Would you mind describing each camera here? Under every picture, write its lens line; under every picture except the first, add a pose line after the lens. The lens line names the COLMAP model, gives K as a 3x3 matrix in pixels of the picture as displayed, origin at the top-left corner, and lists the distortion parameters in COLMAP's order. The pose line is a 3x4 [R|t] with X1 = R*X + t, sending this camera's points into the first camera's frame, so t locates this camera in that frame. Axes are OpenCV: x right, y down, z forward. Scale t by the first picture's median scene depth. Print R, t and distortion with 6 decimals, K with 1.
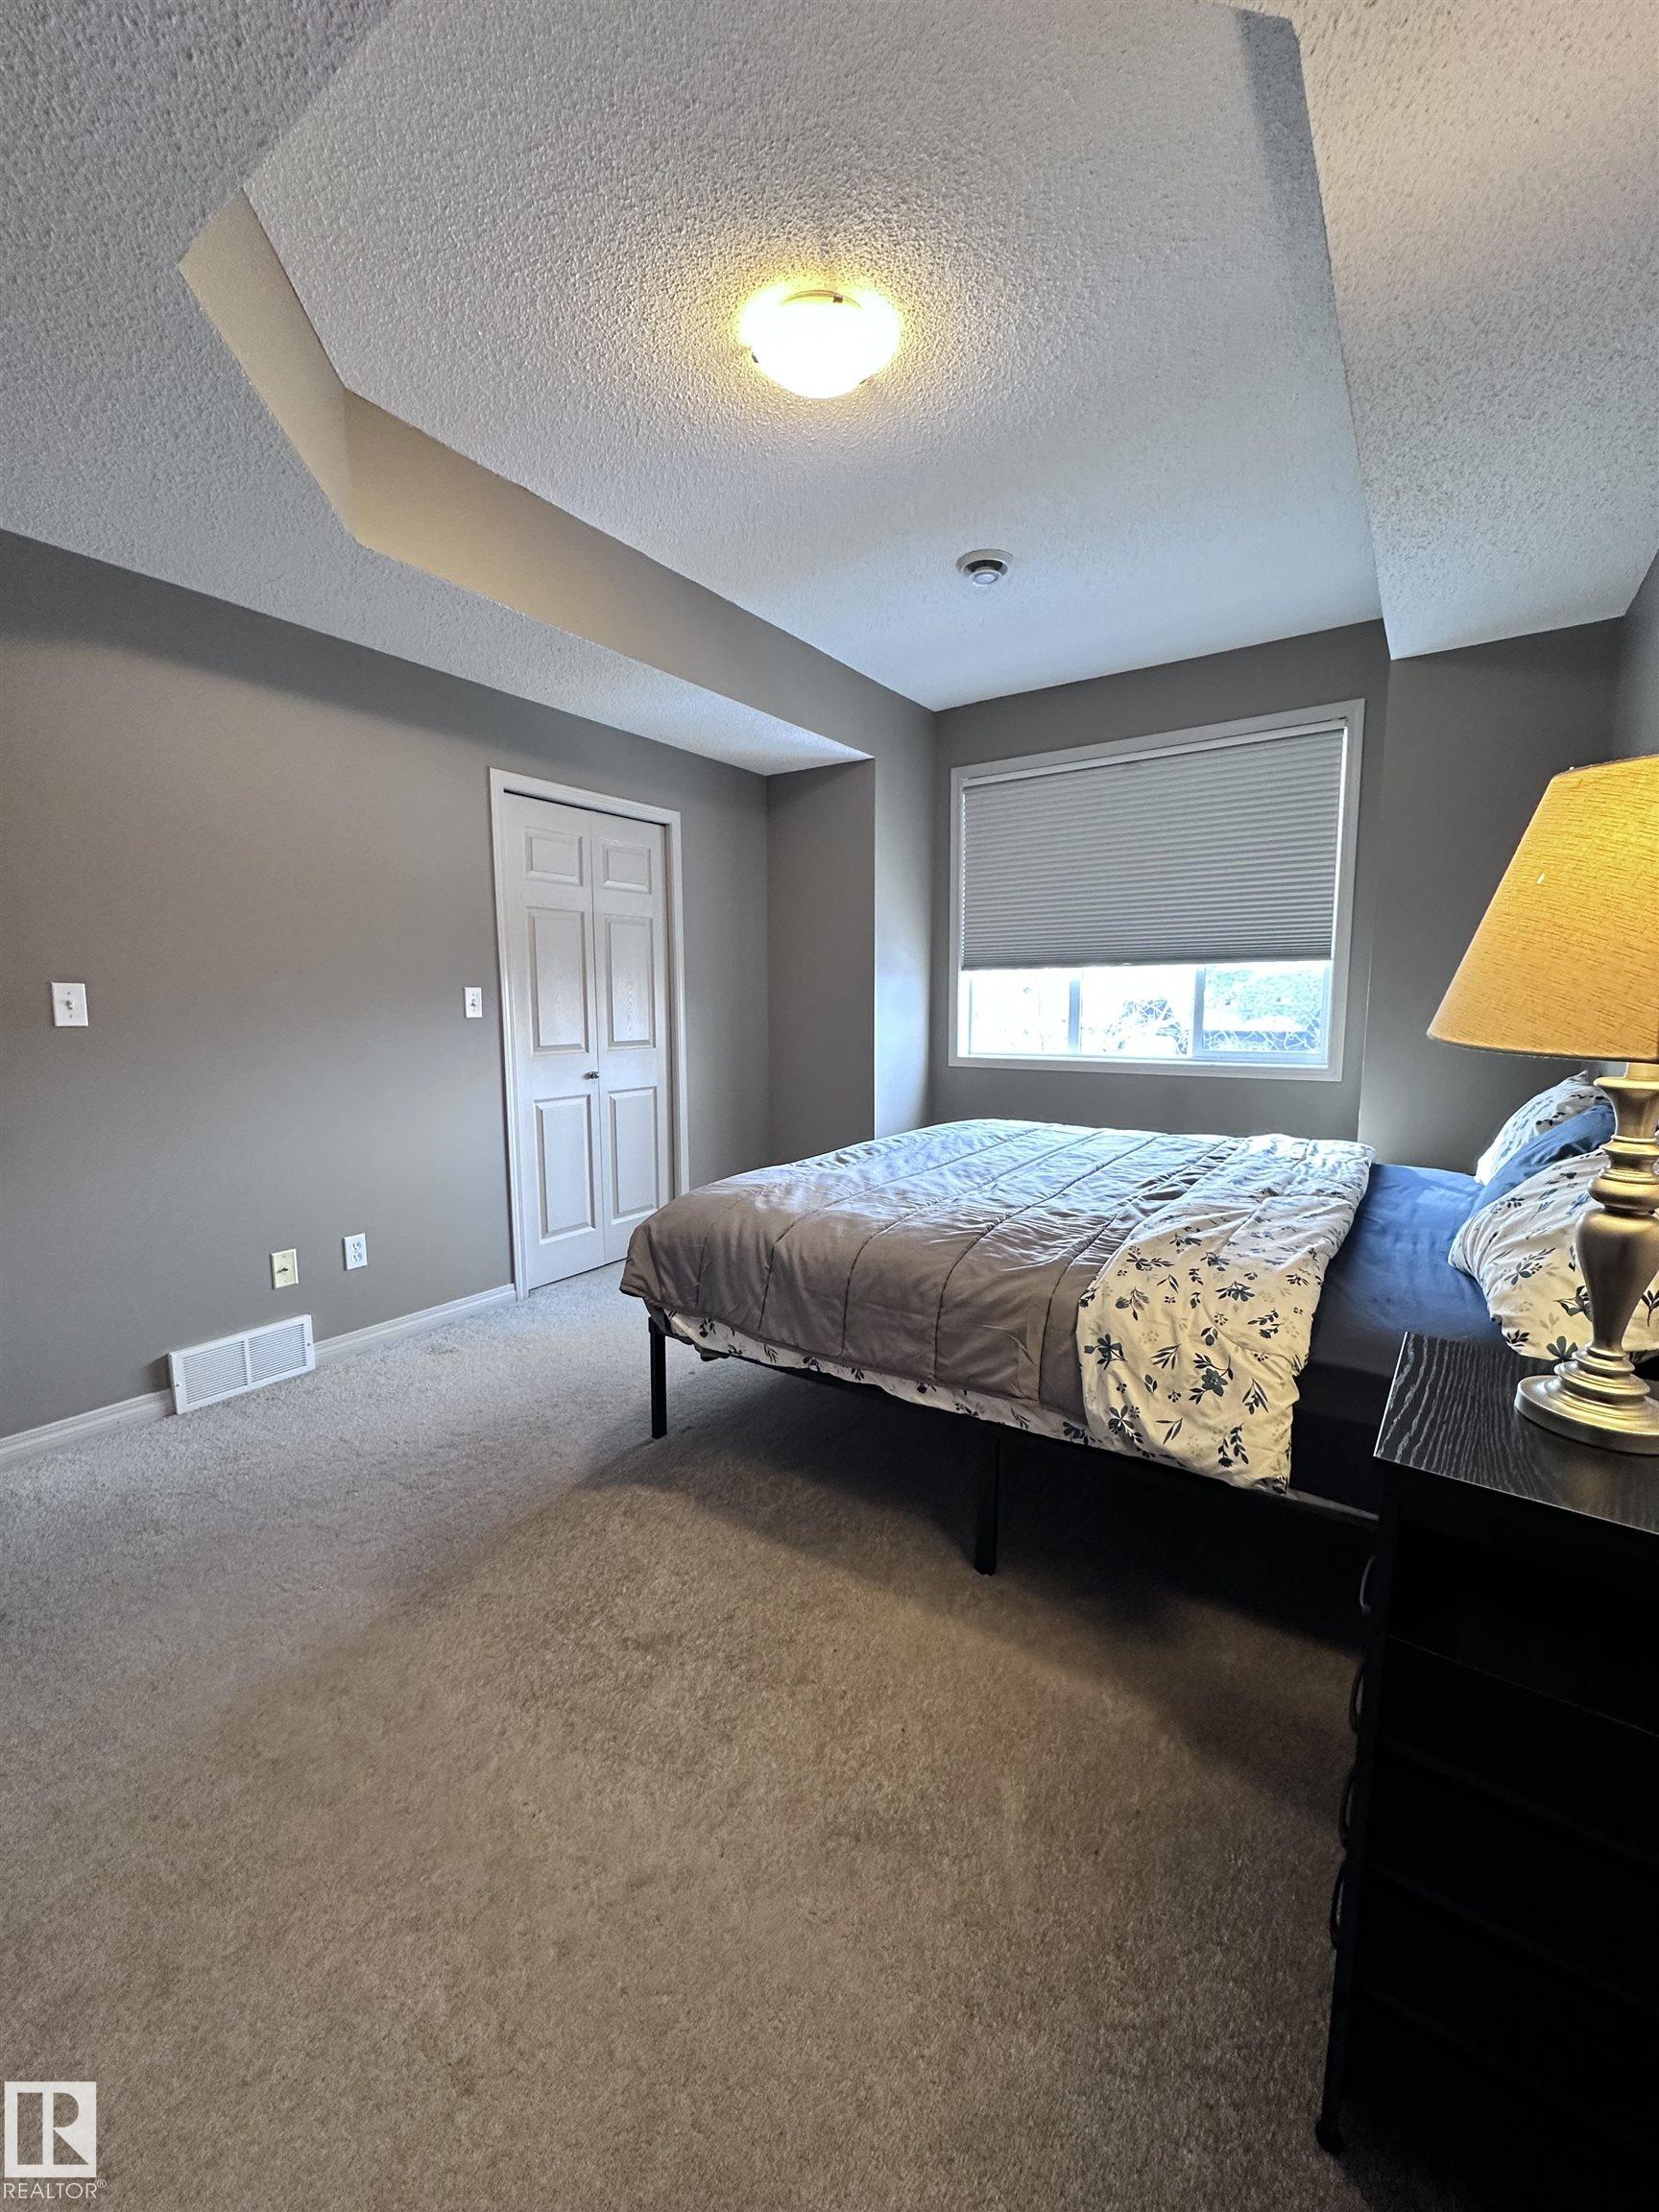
lens RADIAL K [[880.1, 0, 829.3], [0, 880.1, 1103.7], [0, 0, 1]] dist [-0.004786, 0.000628]
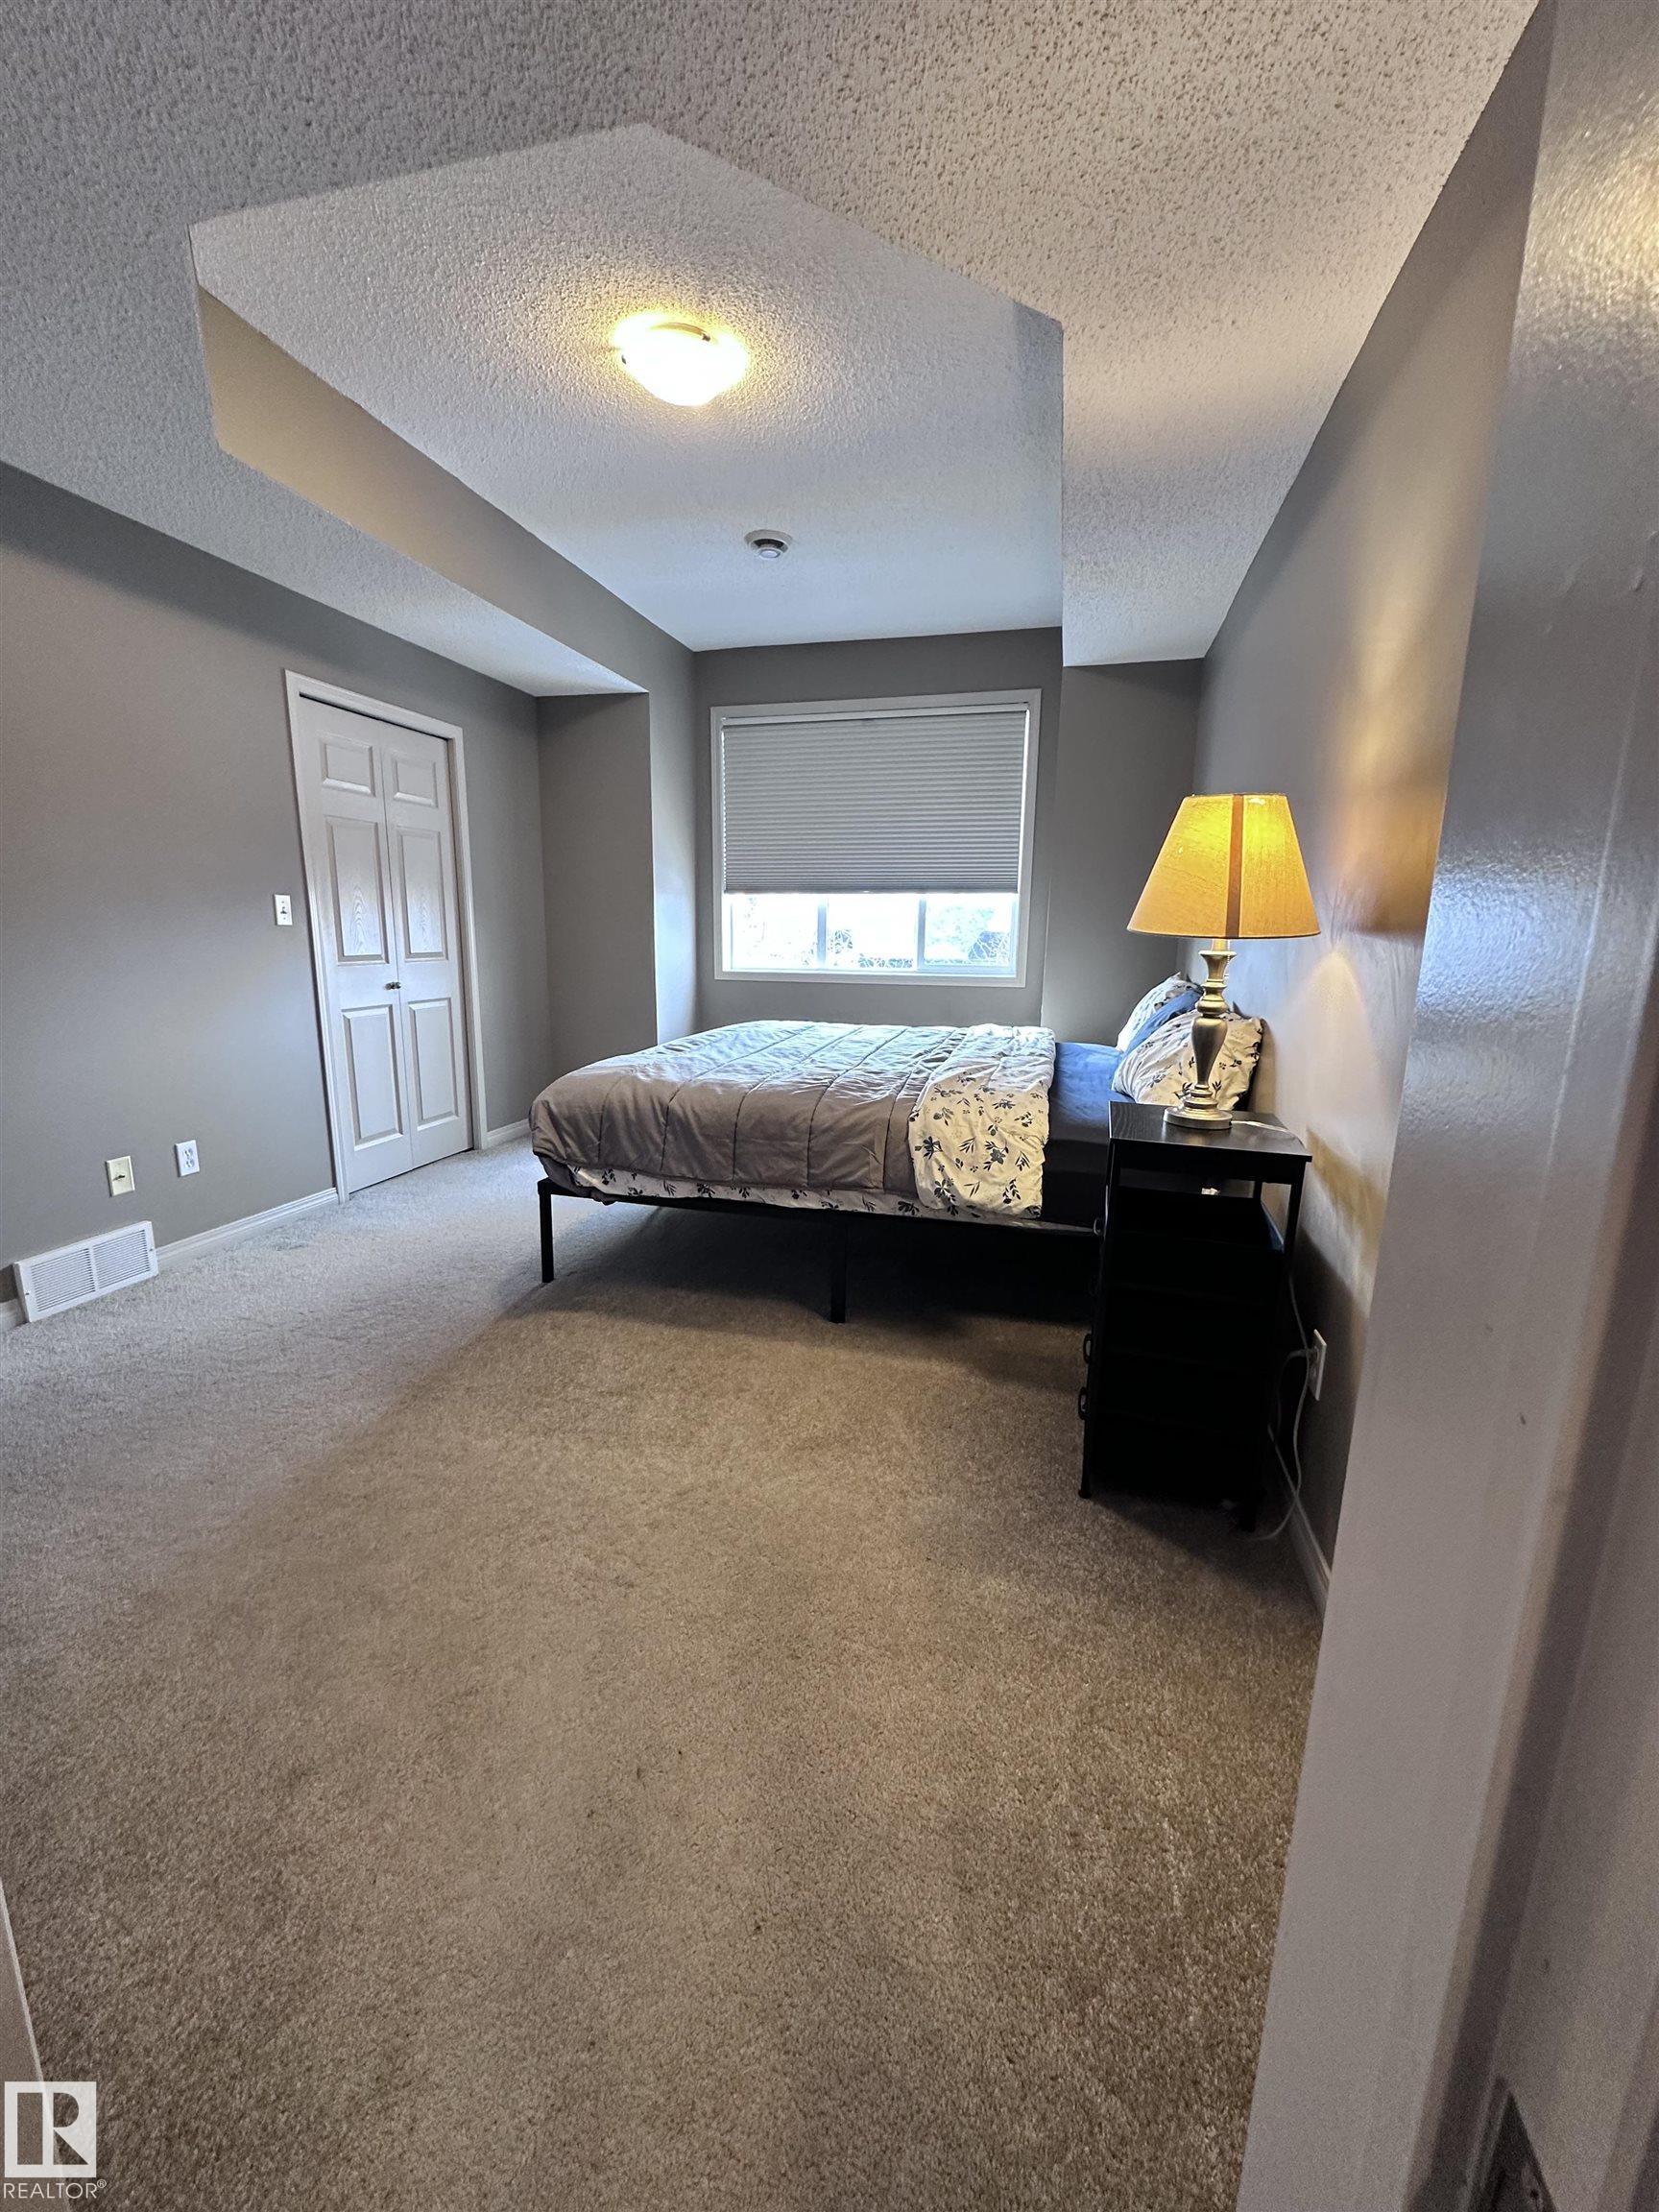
lens RADIAL K [[880.1, 0, 829.3], [0, 880.1, 1103.7], [0, 0, 1]] dist [-0.004786, 0.000628]
pose [[0.939758, -0.050518, 0.338088, -0.274571], [0.023172, 0.996159, 0.084439, 0.057007], [-0.341055, -0.071518, 0.937319, -0.275374]]
